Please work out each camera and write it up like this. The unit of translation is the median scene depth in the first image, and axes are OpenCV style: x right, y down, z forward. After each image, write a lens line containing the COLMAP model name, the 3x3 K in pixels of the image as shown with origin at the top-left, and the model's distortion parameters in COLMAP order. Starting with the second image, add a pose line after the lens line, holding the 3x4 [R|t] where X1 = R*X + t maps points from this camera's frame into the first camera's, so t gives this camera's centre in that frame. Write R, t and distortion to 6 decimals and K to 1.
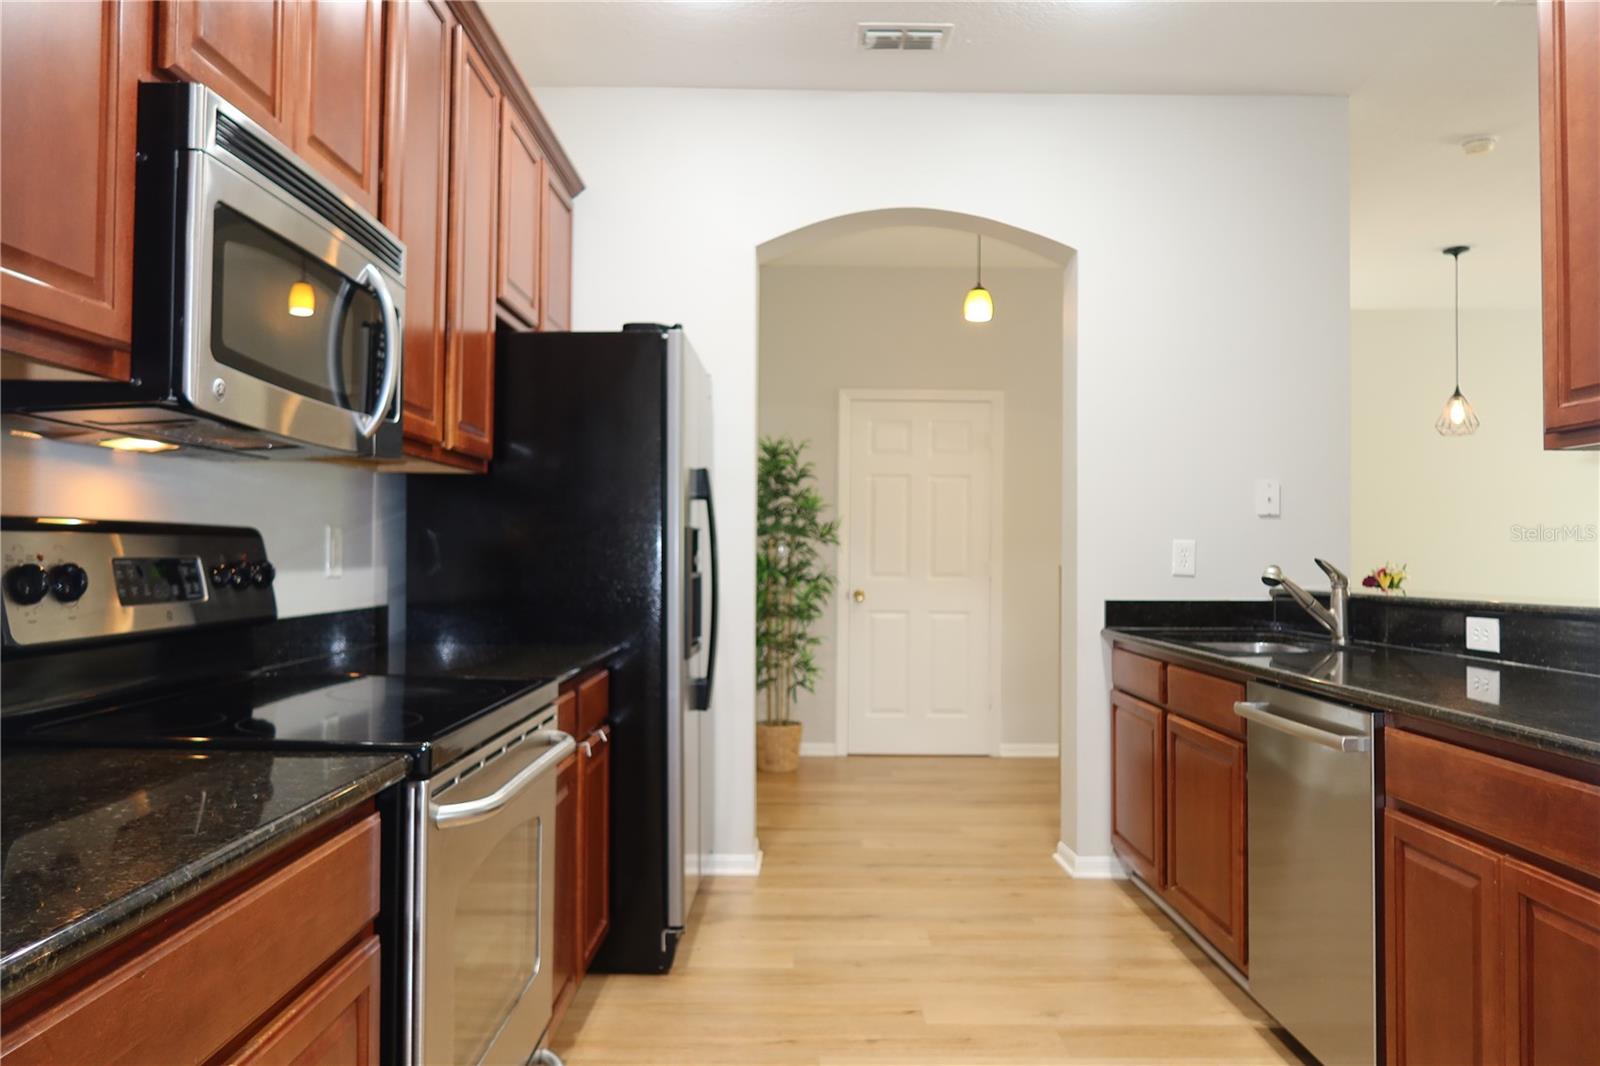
lens RADIAL K [[1115.6, 0, 798.3], [0, 1115.6, 530.9], [0, 0, 1]] dist [-0.020637, 0.009744]
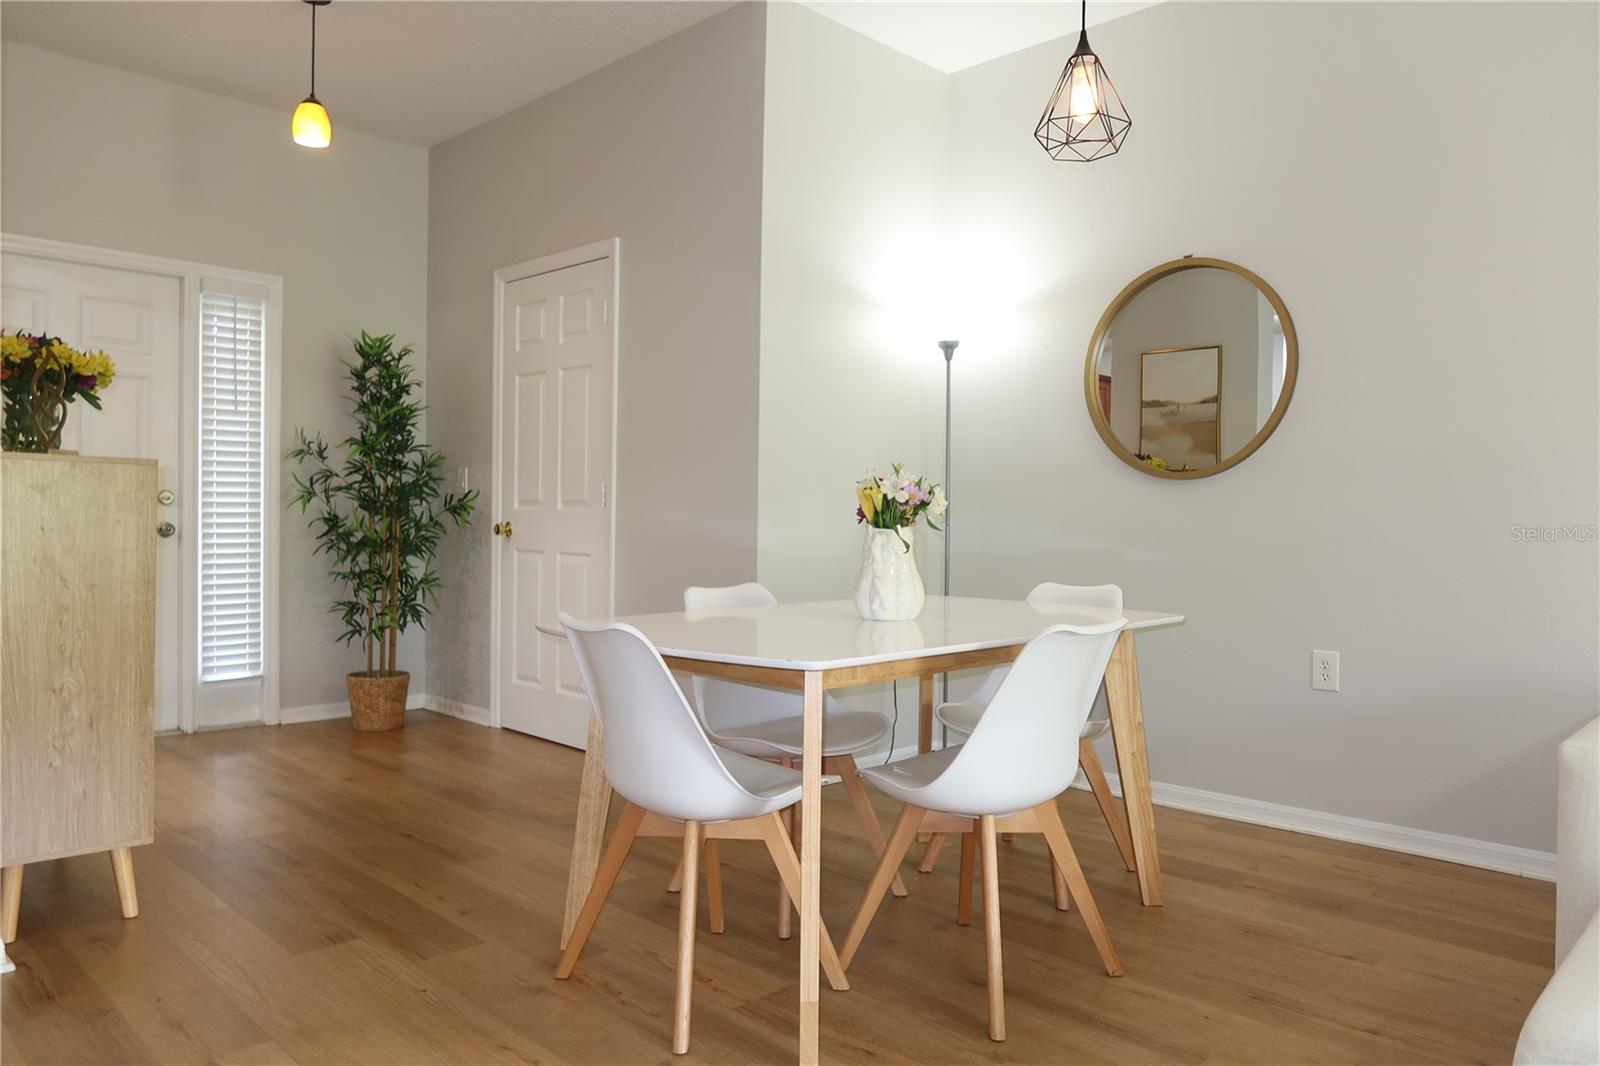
lens RADIAL K [[1115.6, 0, 798.1], [0, 1115.6, 540.7], [0, 0, 1]] dist [-0.020637, 0.009744]
pose [[0.700686, 0.013600, -0.713340, 2.194509], [0.006638, 0.999651, 0.025579, 0.138848], [0.713439, -0.022658, 0.700351, 1.714563]]
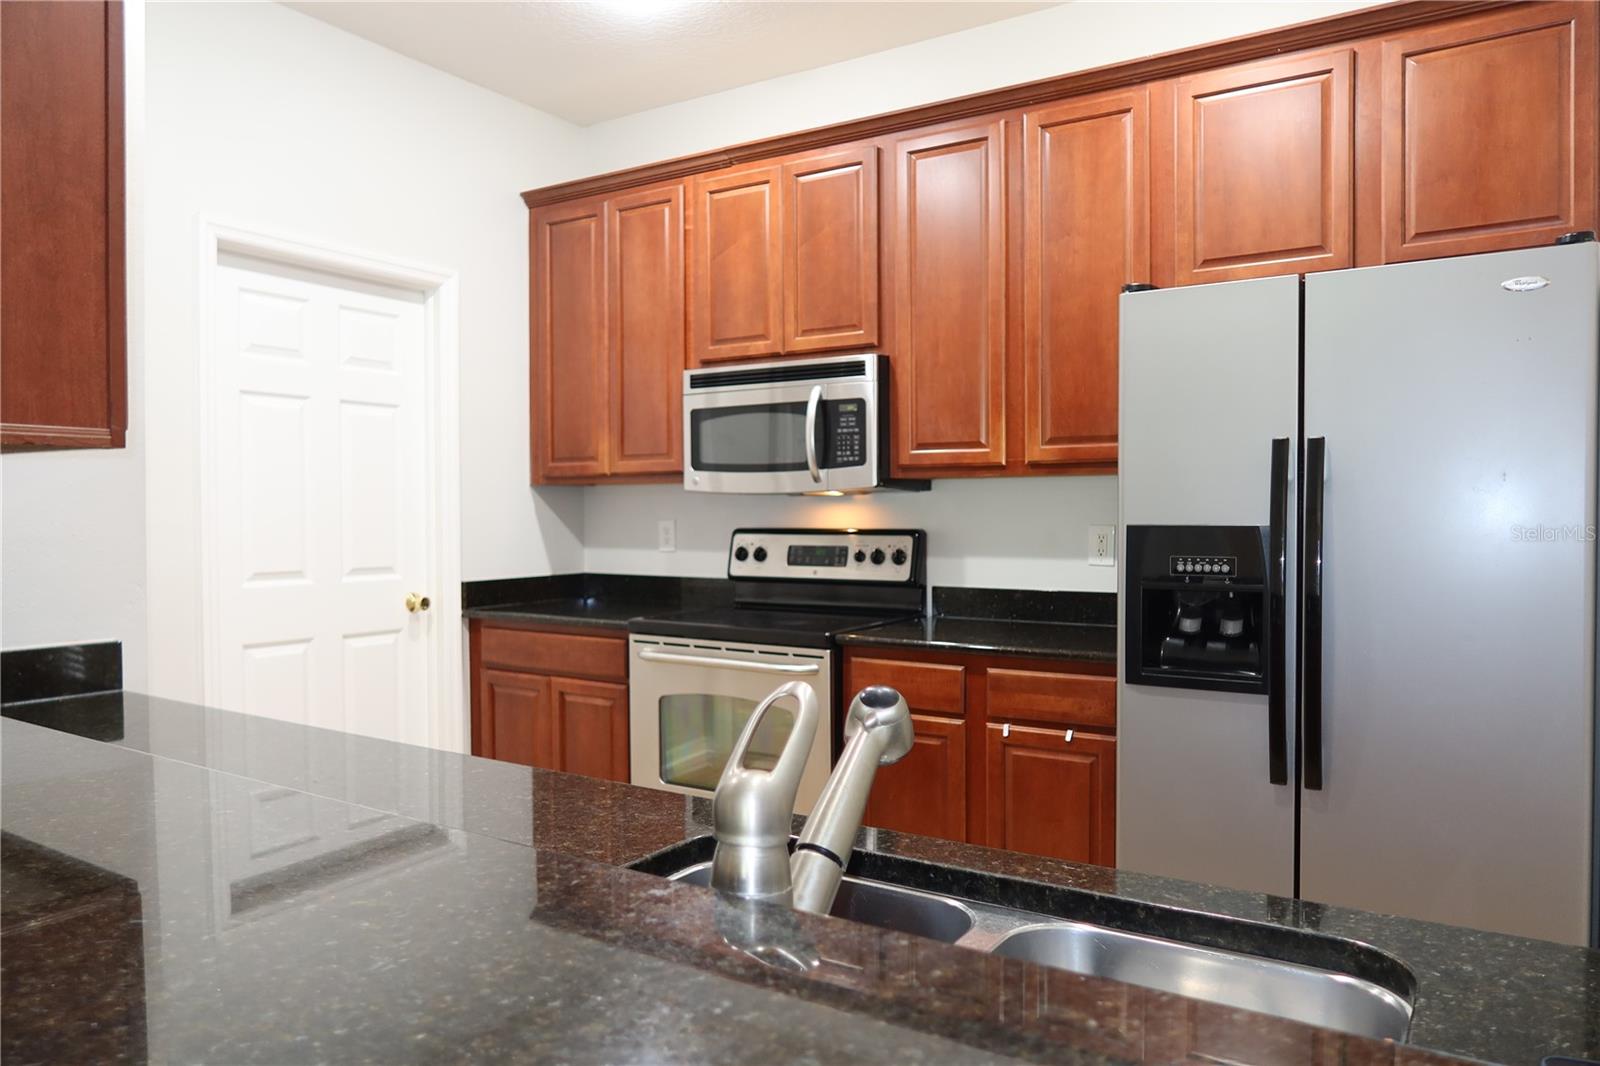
lens RADIAL K [[1115.6, 0, 789.8], [0, 1115.6, 538.6], [0, 0, 1]] dist [-0.020637, 0.009744]
pose [[-0.548540, 0.012669, -0.836029, 1.016020], [0.017313, 0.999843, 0.003792, 0.001690], [0.835945, -0.012394, -0.548673, 1.715145]]
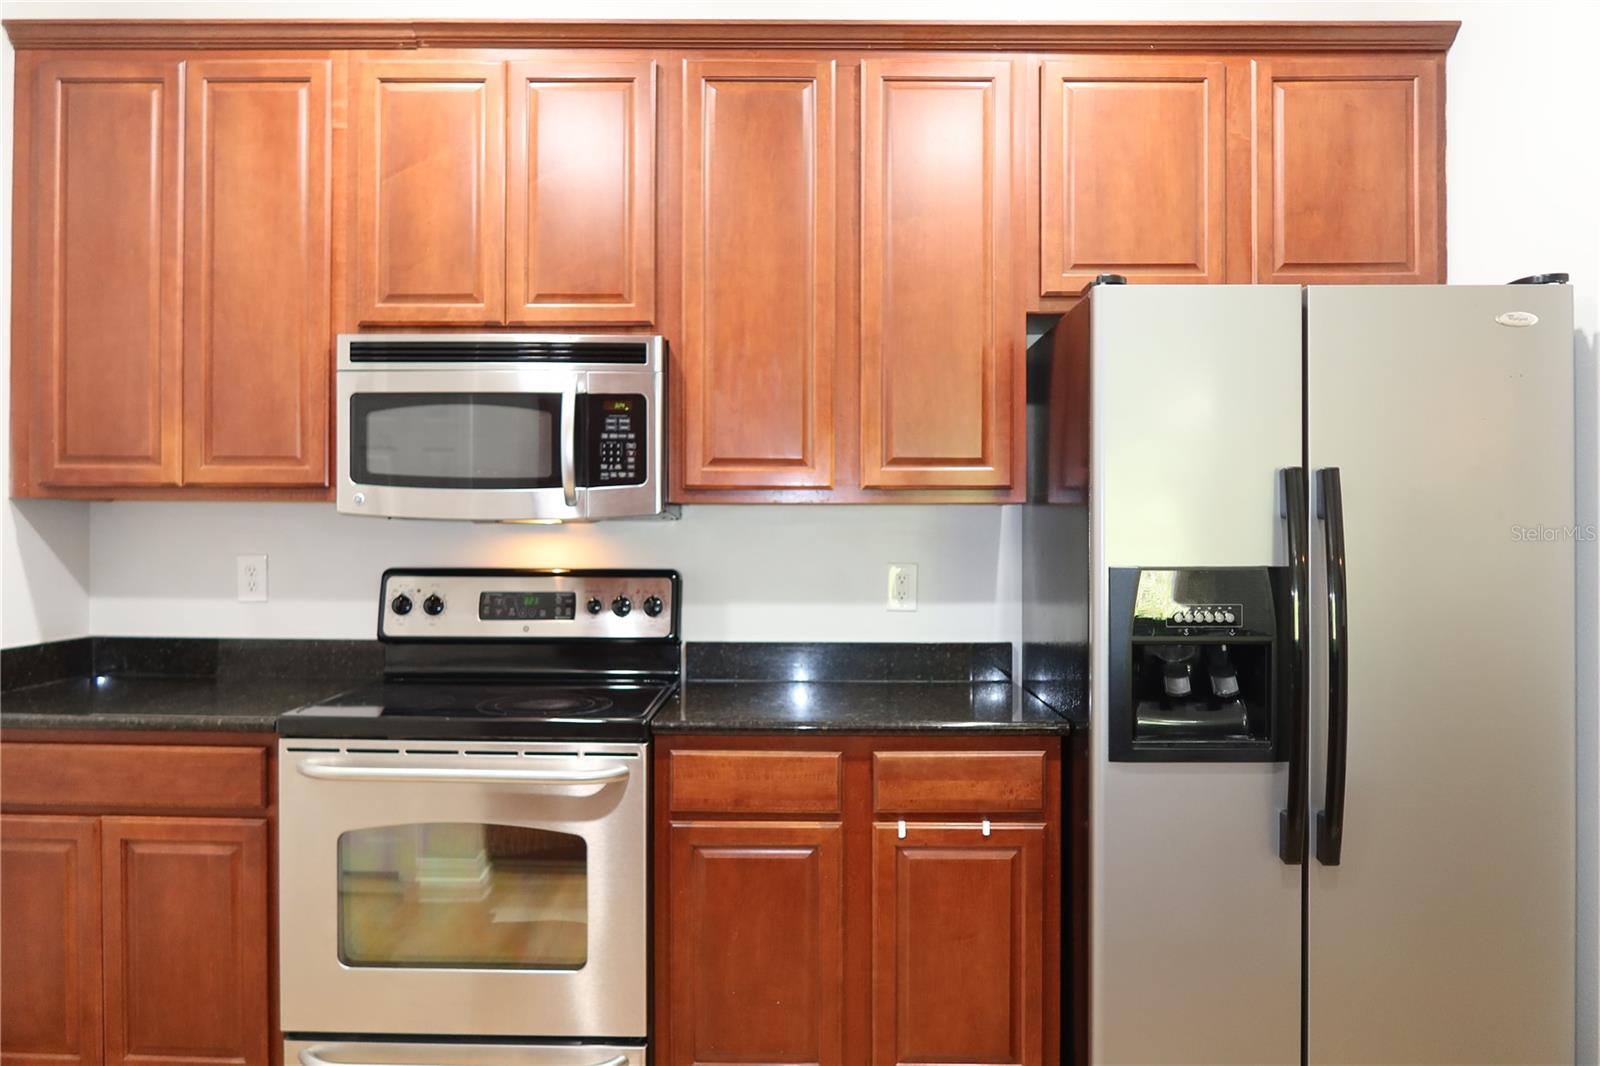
lens RADIAL K [[1115.6, 0, 794.9], [0, 1115.6, 540.1], [0, 0, 1]] dist [-0.020637, 0.009744]
pose [[-0.014138, -0.009566, -0.999854, 0.805184], [0.018835, 0.999774, -0.009831, -0.020558], [0.999723, -0.018971, -0.013955, 1.121332]]
